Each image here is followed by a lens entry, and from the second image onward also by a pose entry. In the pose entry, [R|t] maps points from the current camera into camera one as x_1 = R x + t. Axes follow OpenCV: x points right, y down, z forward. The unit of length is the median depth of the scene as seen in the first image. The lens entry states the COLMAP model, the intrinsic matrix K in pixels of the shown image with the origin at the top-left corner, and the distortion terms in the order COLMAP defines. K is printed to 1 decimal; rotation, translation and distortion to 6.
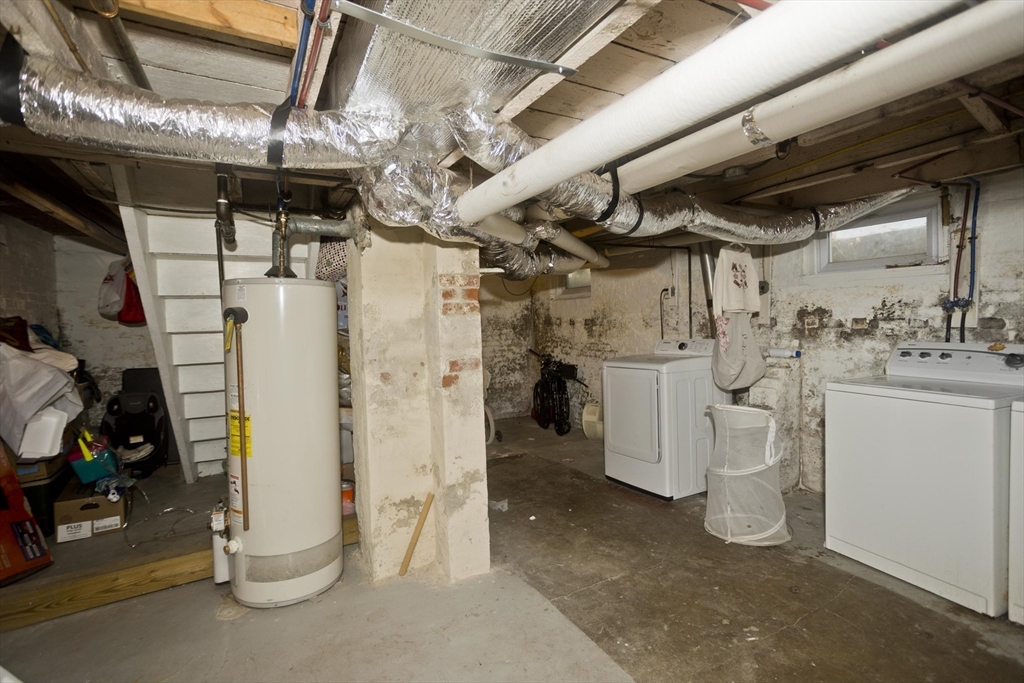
lens RADIAL K [[488.9, 0, 513.2], [0, 488.9, 335.8], [0, 0, 1]] dist [-0.051715, 0.031075]
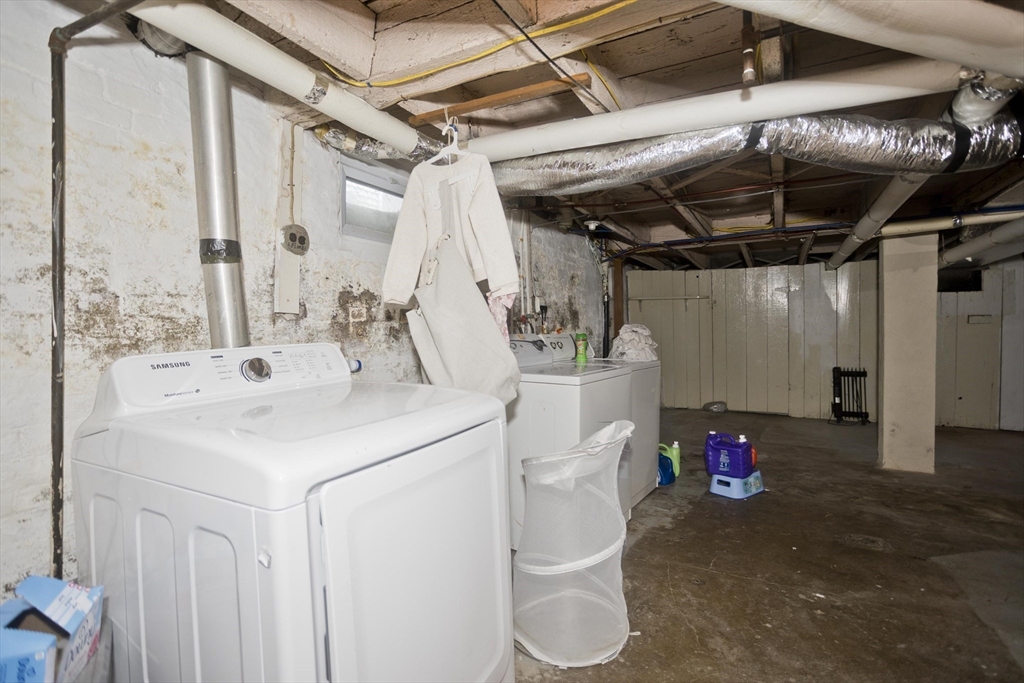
lens RADIAL K [[488.9, 0, 513.2], [0, 488.9, 335.8], [0, 0, 1]] dist [-0.051715, 0.031075]
pose [[-0.544607, 0.010393, 0.838627, -0.020047], [0.043330, 0.998936, 0.015760, 0.000495], [-0.837571, 0.044921, -0.544478, 1.198216]]
